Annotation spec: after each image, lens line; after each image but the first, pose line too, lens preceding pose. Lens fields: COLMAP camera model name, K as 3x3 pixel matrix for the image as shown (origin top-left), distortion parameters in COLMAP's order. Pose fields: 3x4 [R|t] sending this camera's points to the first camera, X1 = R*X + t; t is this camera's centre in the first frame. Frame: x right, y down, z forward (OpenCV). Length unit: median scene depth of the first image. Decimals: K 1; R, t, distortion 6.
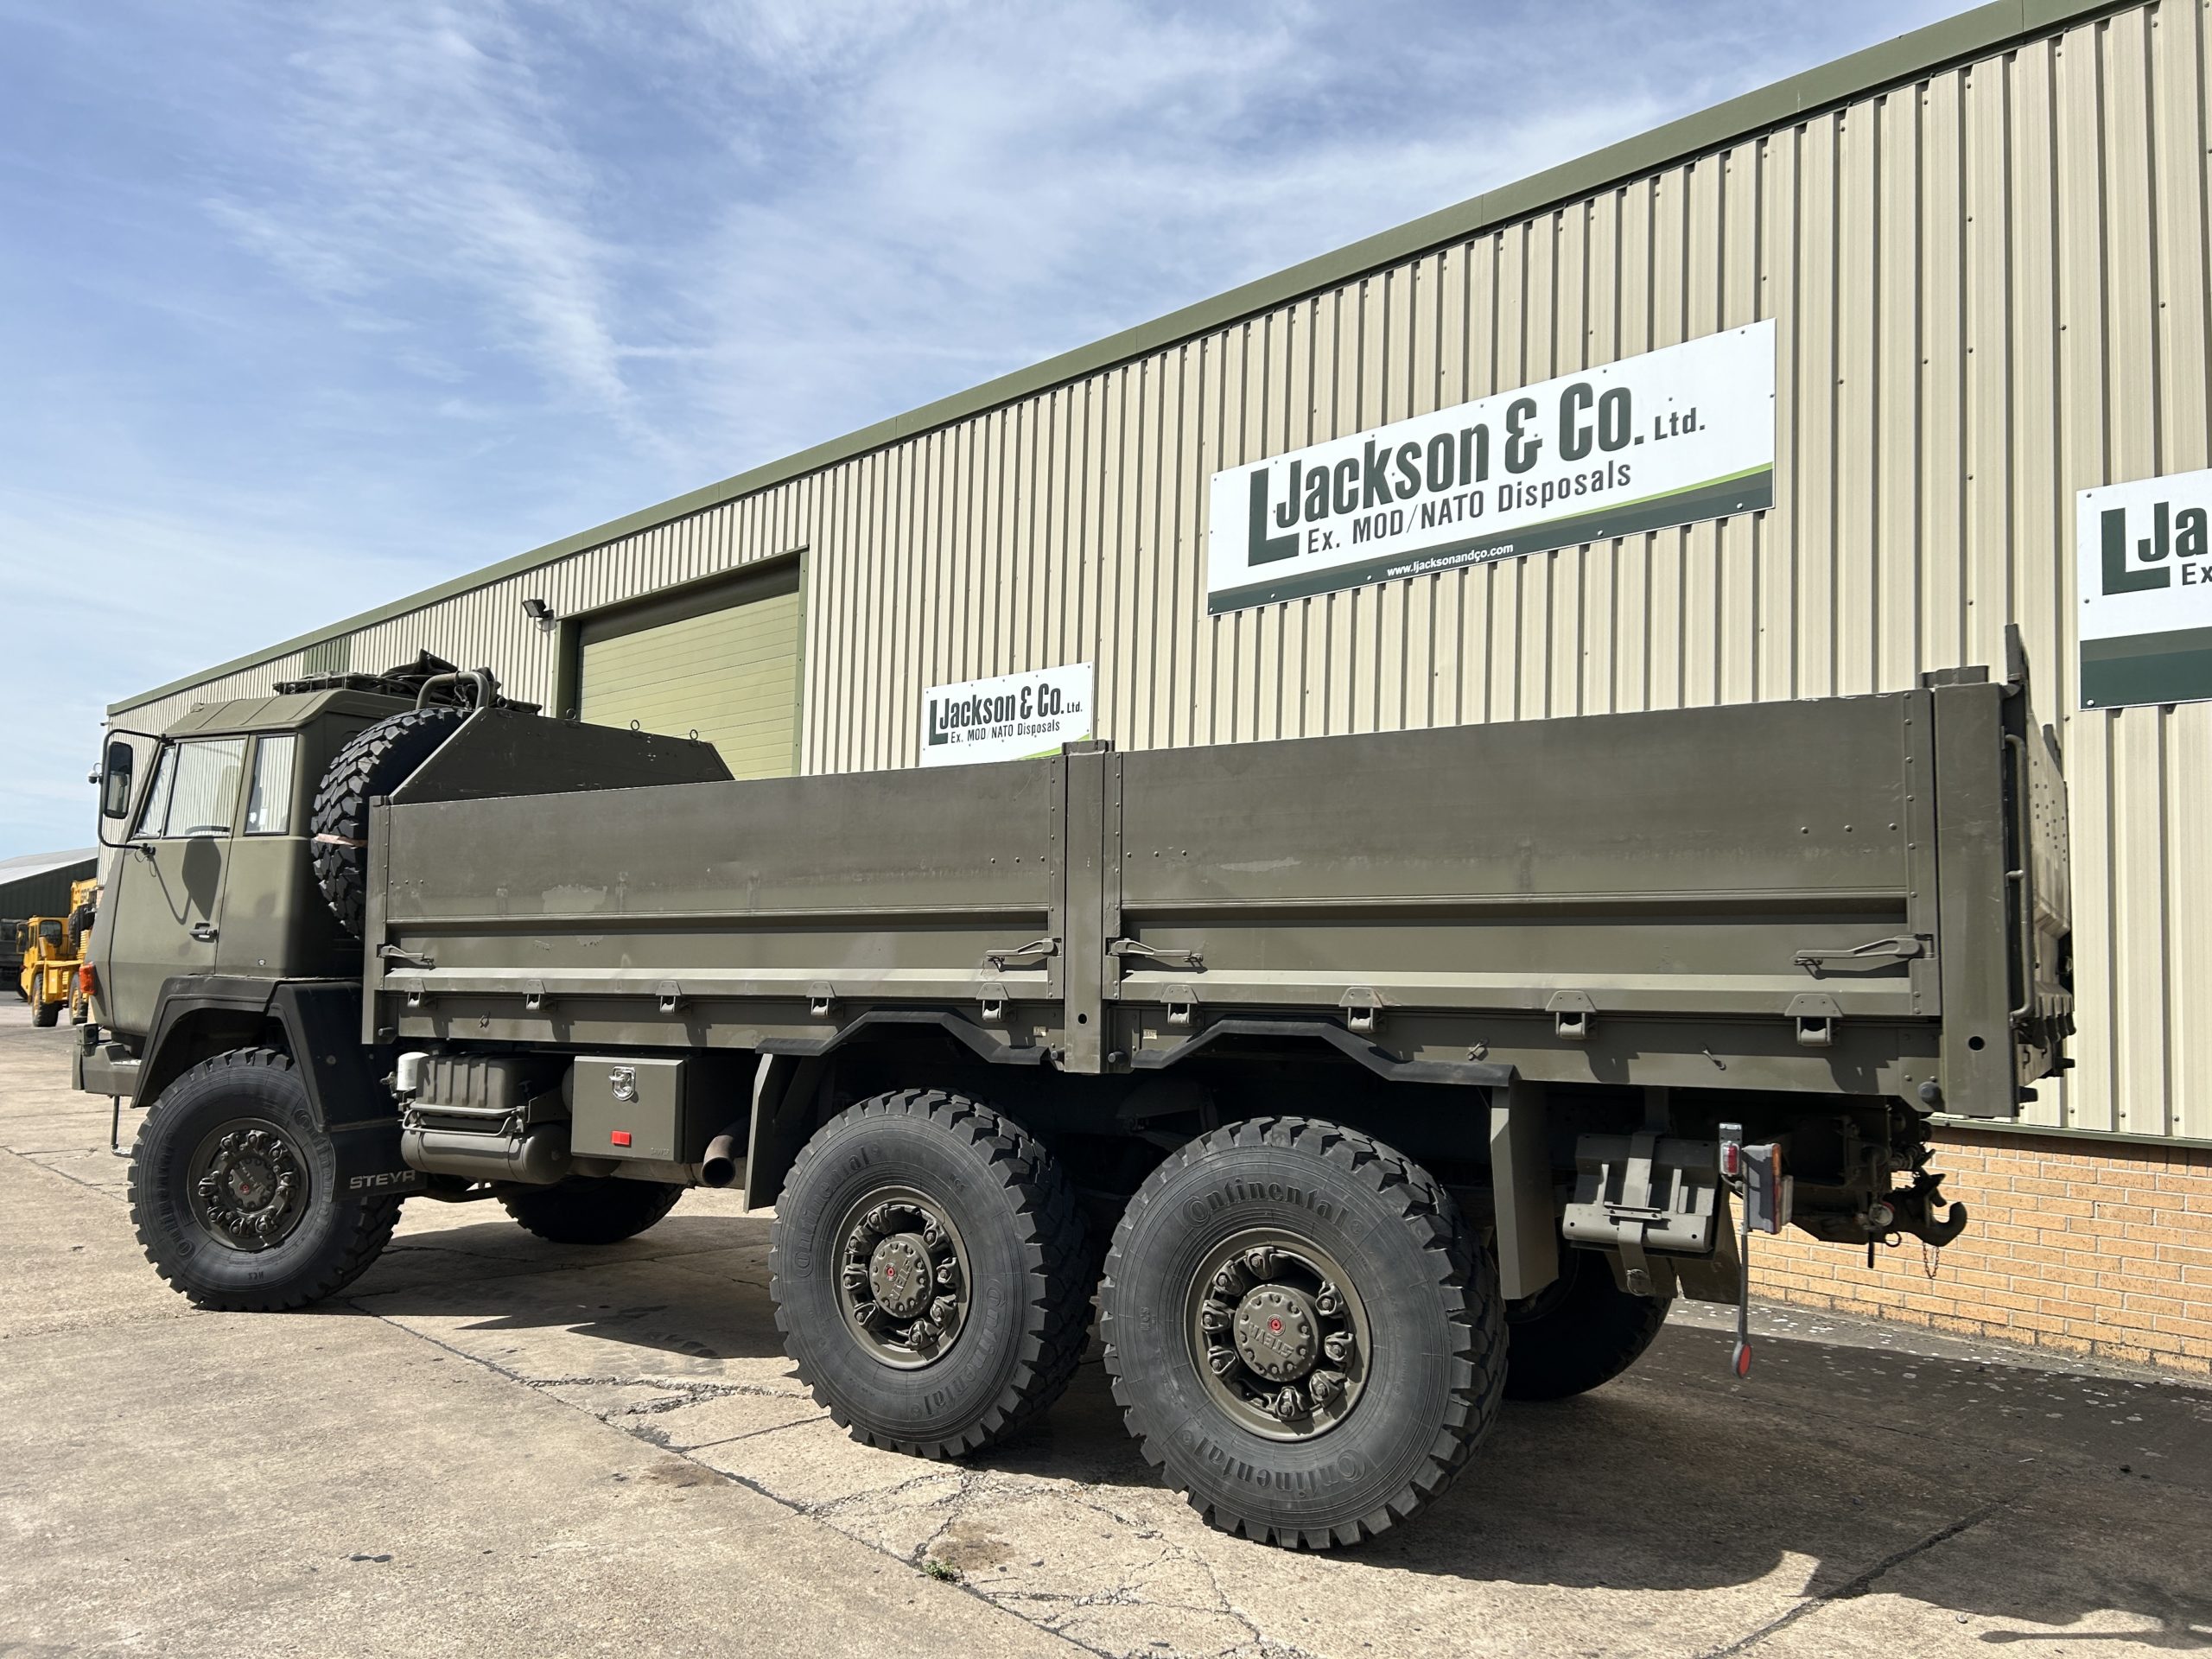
lens RADIAL K [[1659.6, 0, 1077.4], [0, 1659.6, 866.9], [0, 0, 1]] dist [0.065953, -0.069325]
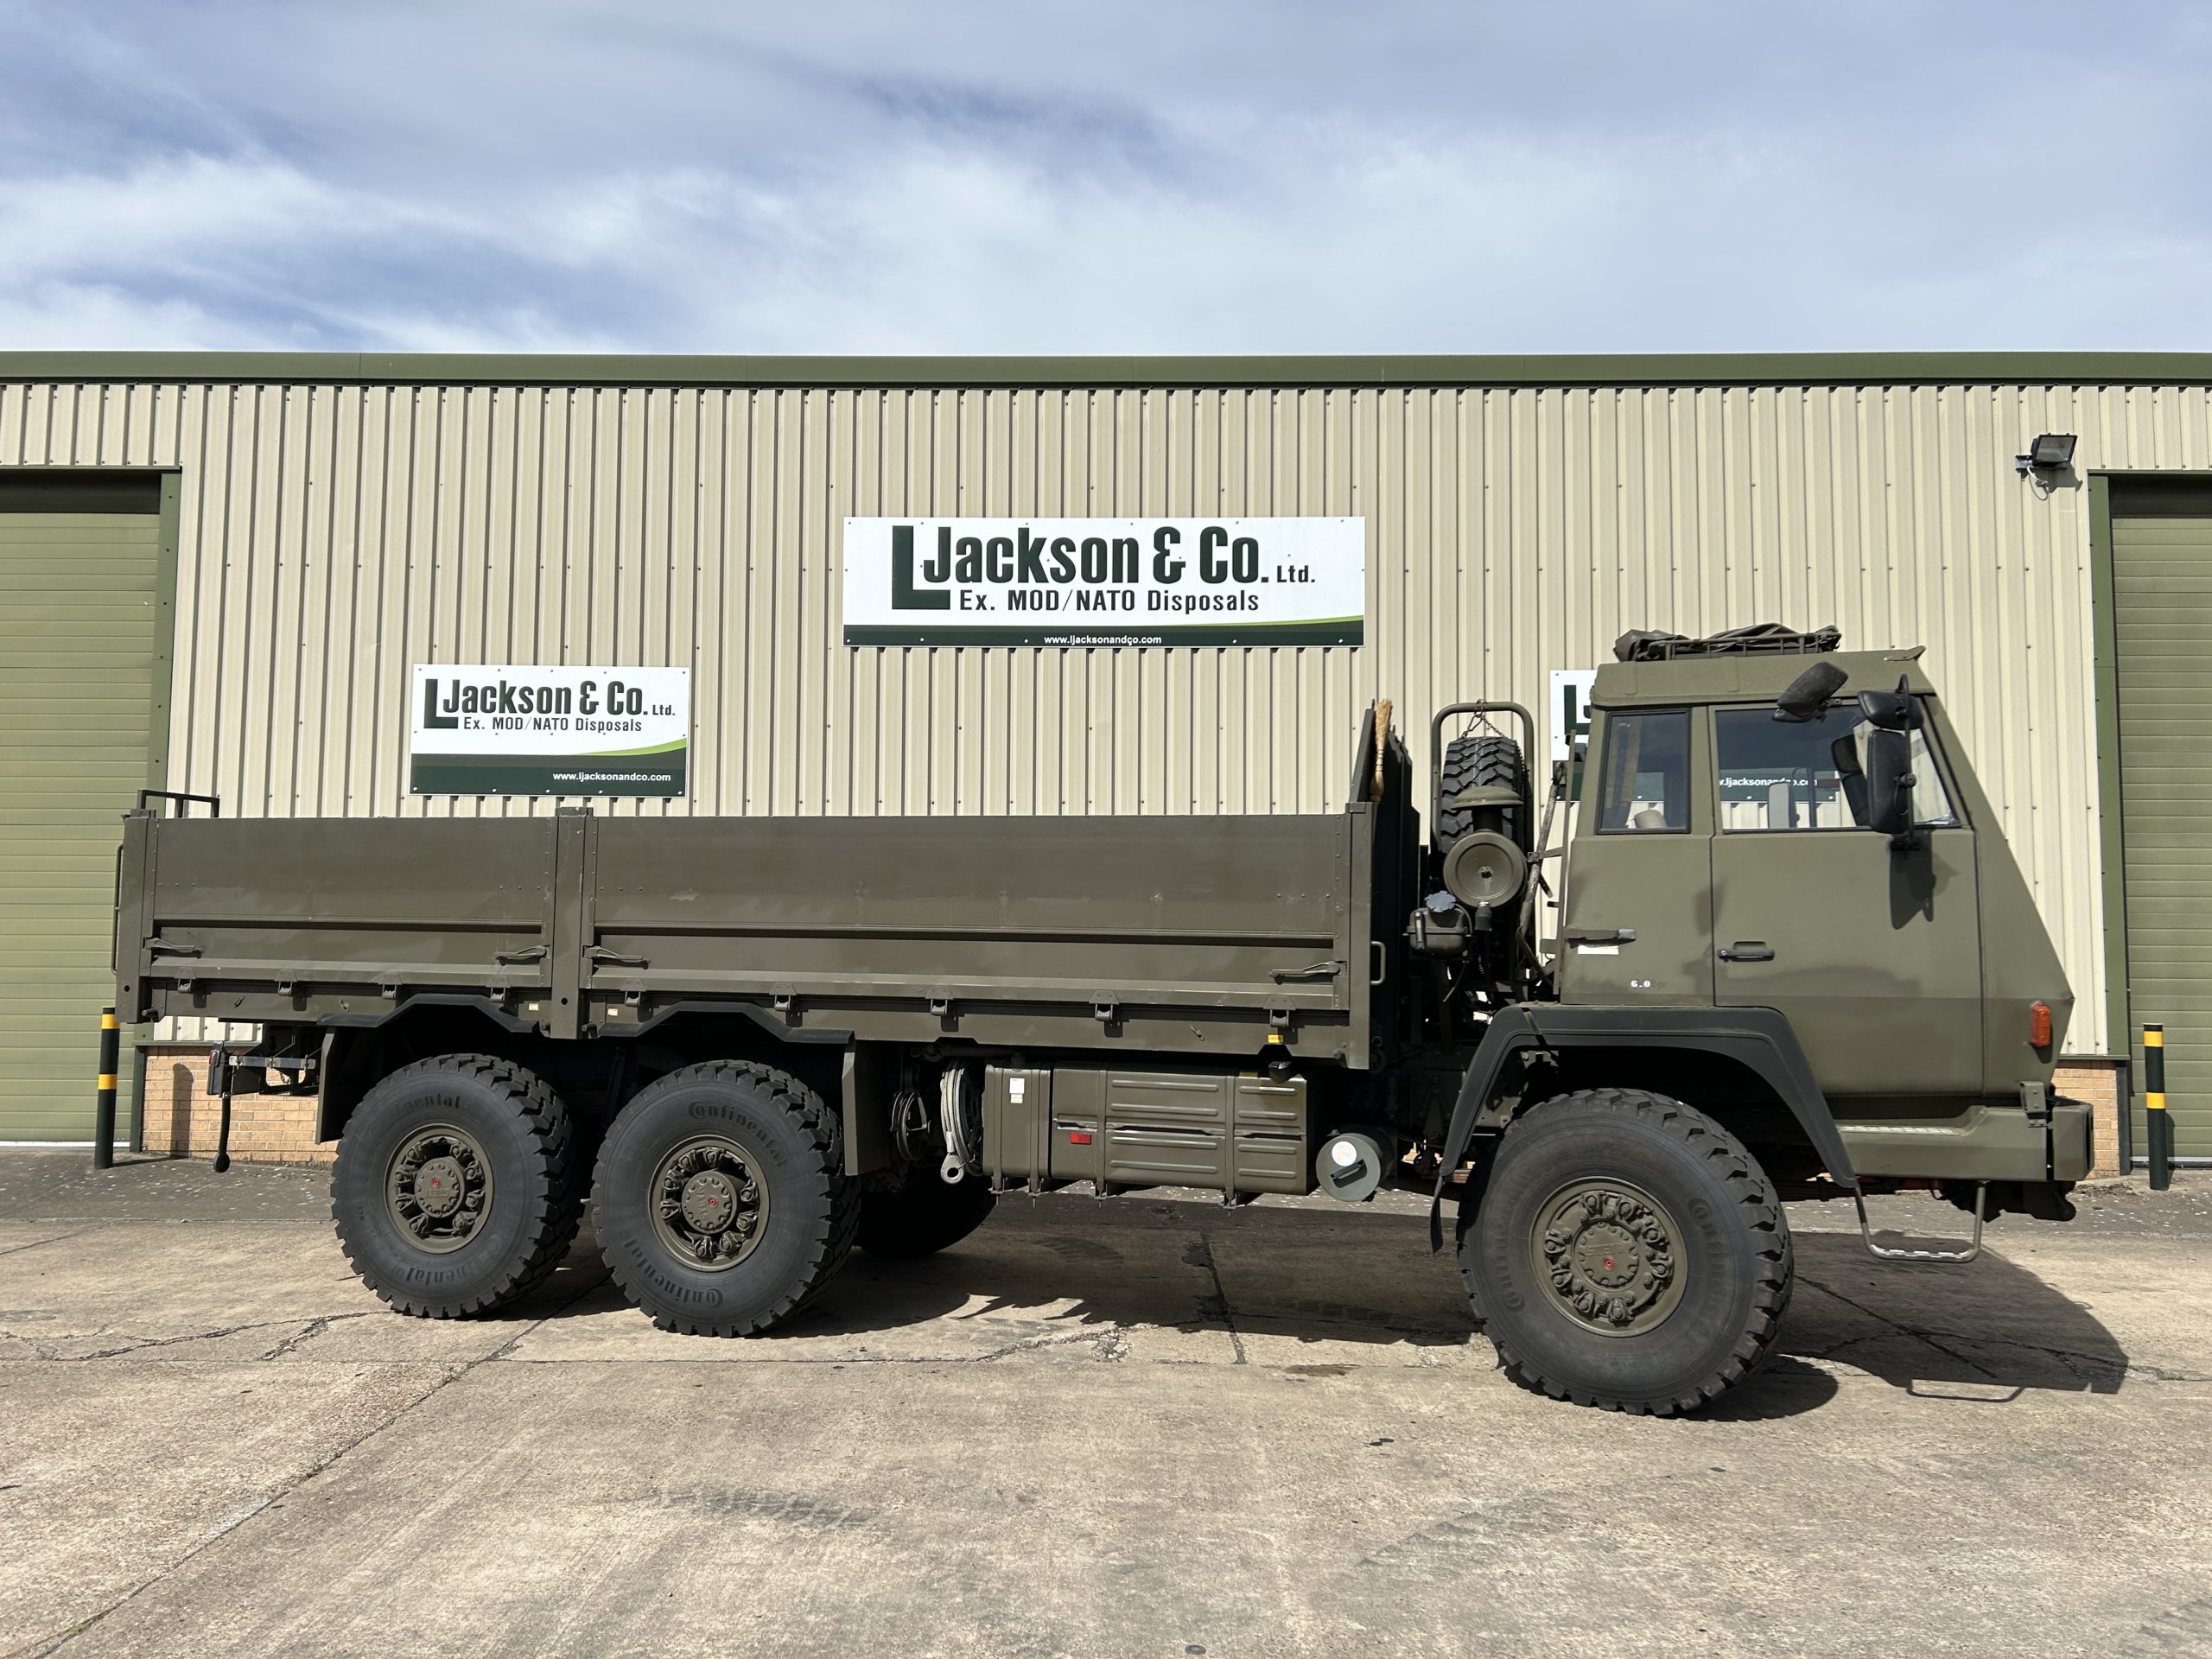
lens RADIAL K [[1659.6, 0, 1092.0], [0, 1659.6, 884.2], [0, 0, 1]] dist [0.065953, -0.069325]
pose [[0.687231, 0.014739, 0.726290, -0.744386], [-0.029357, 0.999541, 0.007494, -0.008459], [-0.725846, -0.026472, 0.687348, 0.146146]]
